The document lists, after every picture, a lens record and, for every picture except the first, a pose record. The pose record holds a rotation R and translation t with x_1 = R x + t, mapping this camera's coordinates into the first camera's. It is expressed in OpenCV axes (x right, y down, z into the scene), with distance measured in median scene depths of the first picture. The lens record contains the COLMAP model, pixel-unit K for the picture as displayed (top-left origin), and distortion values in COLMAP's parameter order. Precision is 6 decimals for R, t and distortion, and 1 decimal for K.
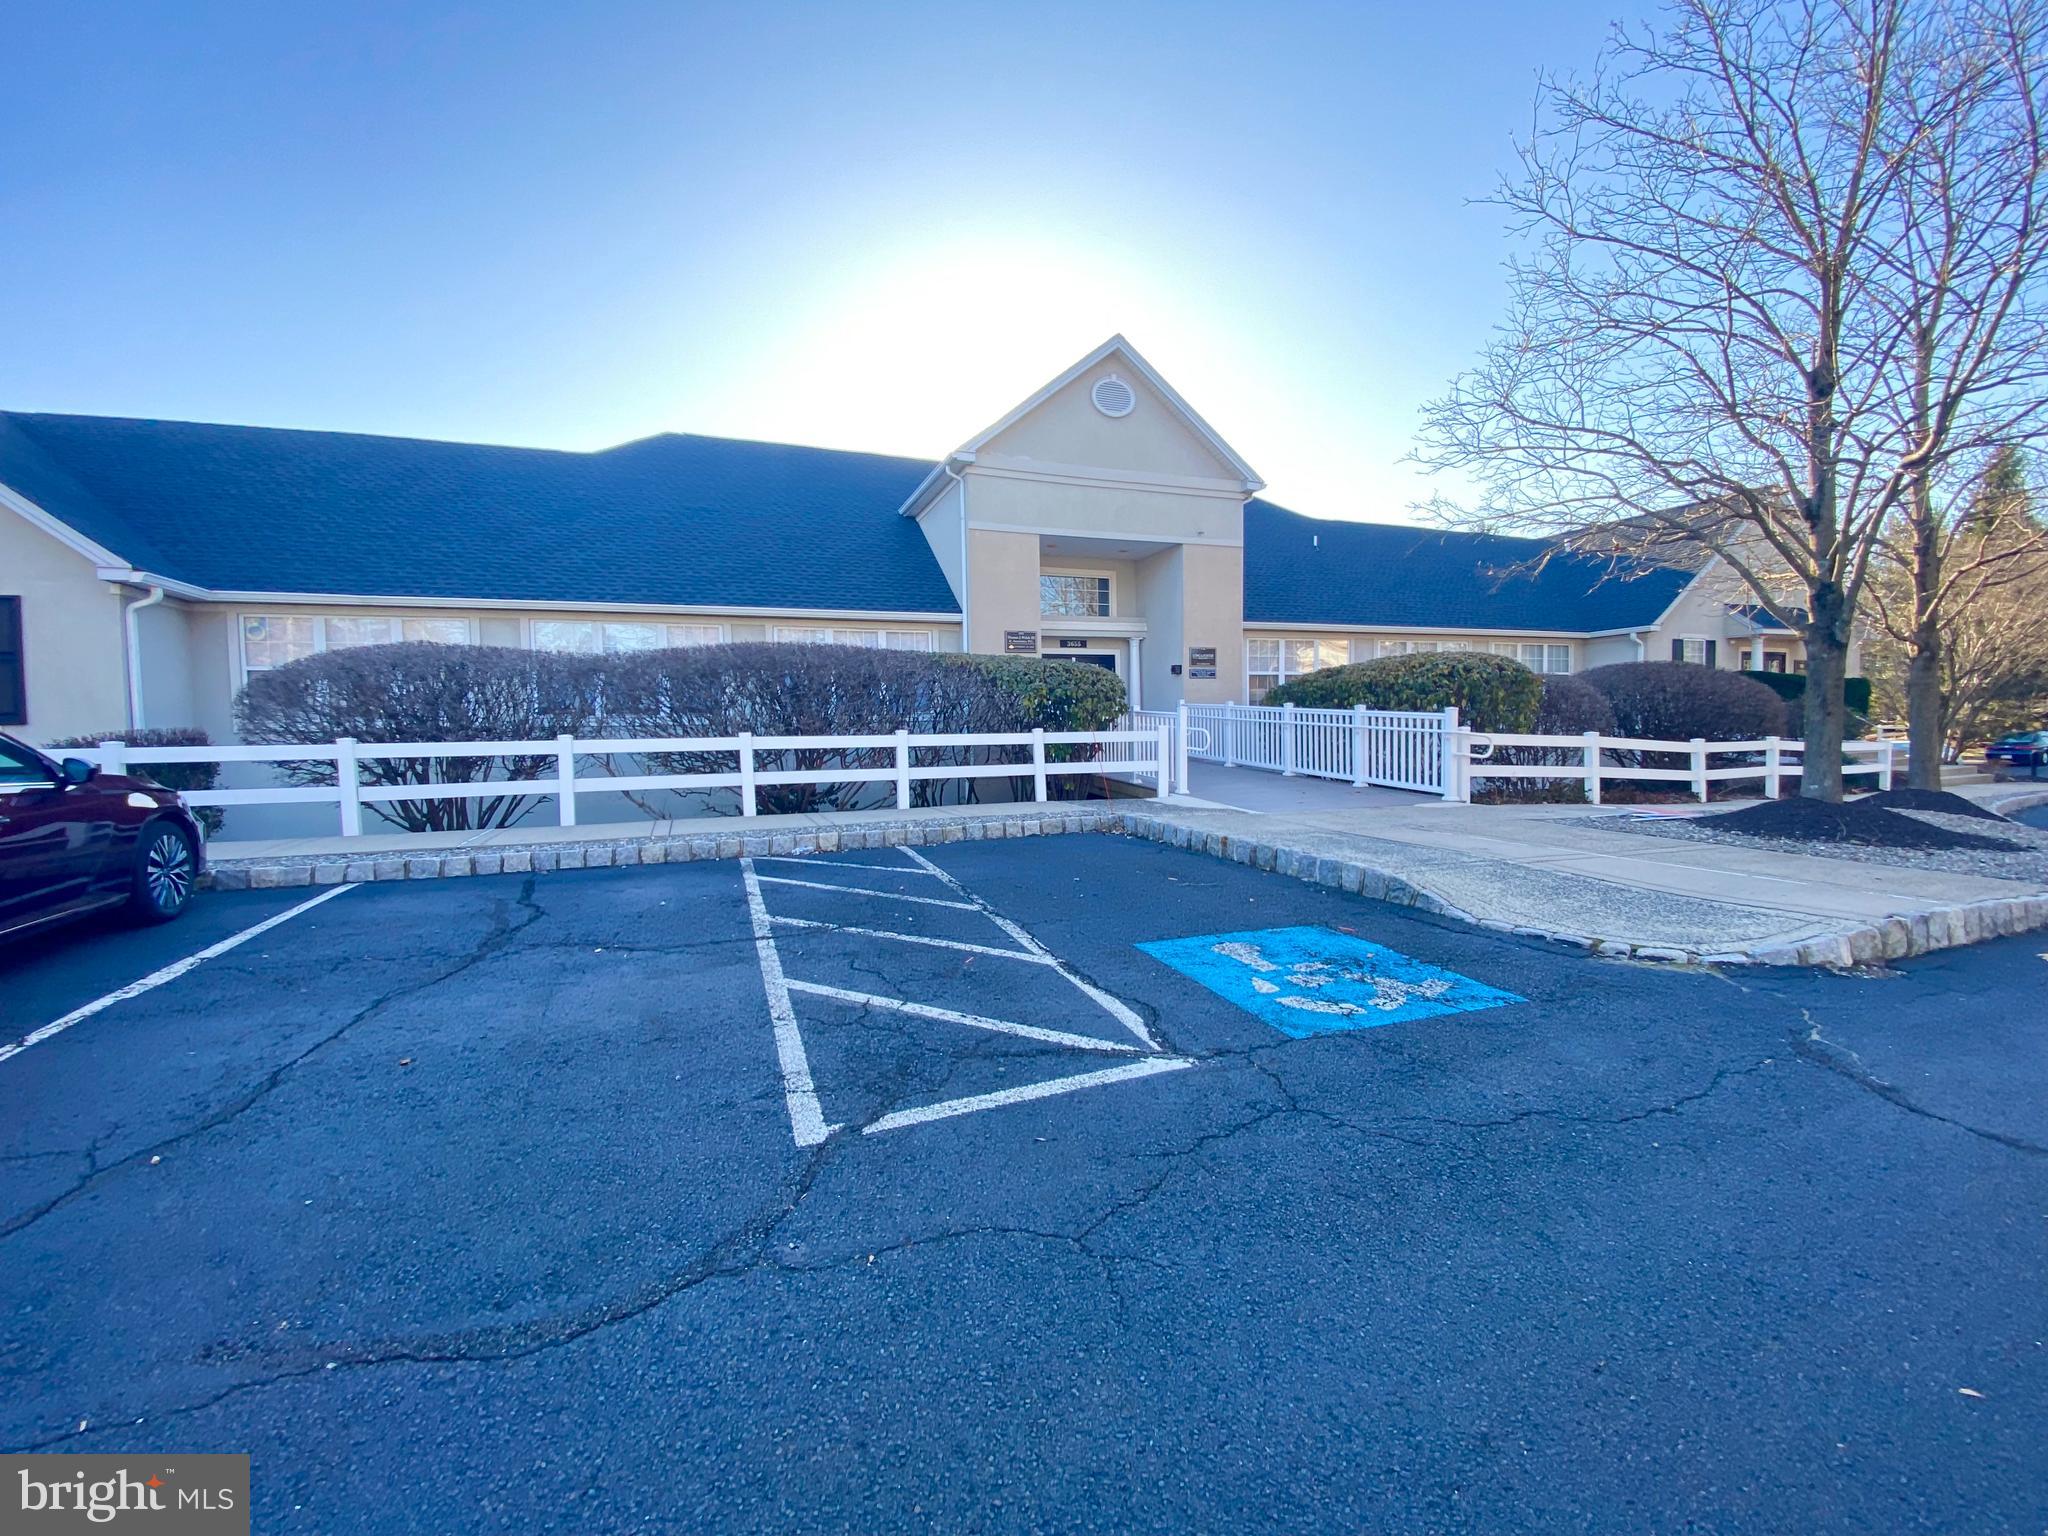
lens RADIAL K [[810.9, 0, 1010.1], [0, 810.9, 793.3], [0, 0, 1]] dist [0.003637, 0.000084]
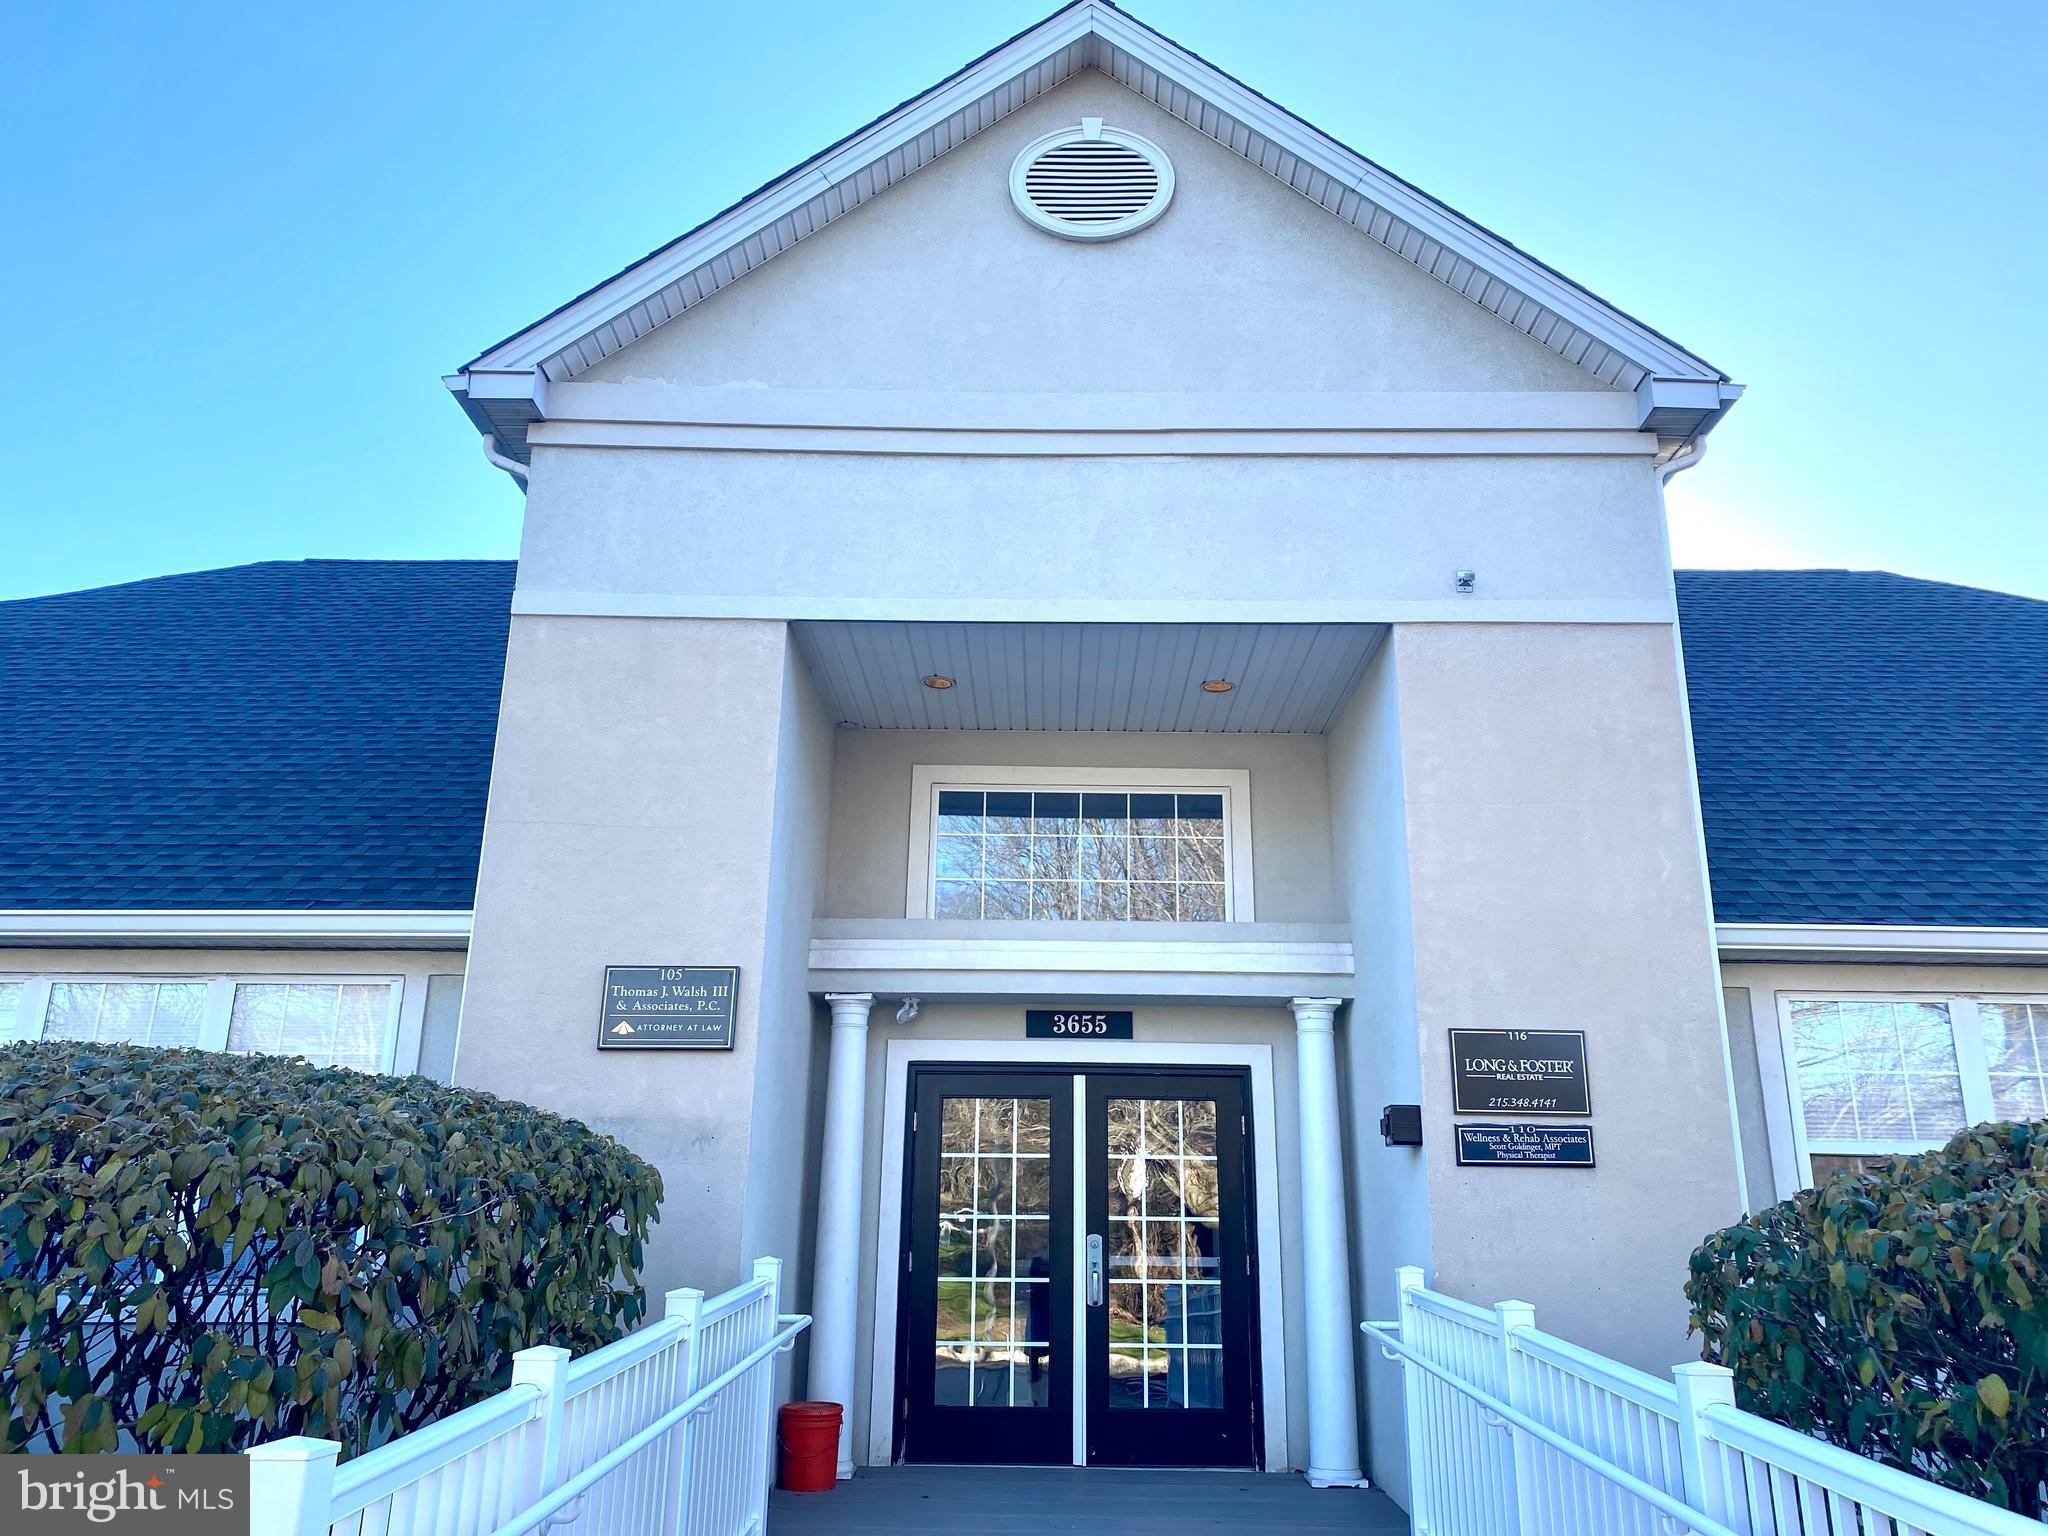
lens RADIAL K [[1566.1, 0, 1034.0], [0, 1566.1, 739.7], [0, 0, 1]] dist [0.090495, -0.117544]
pose [[0.935223, -0.074428, -0.346149, 0.413267], [-0.061224, 0.928932, -0.365153, -0.126552], [0.348726, 0.362692, 0.864202, 0.806335]]
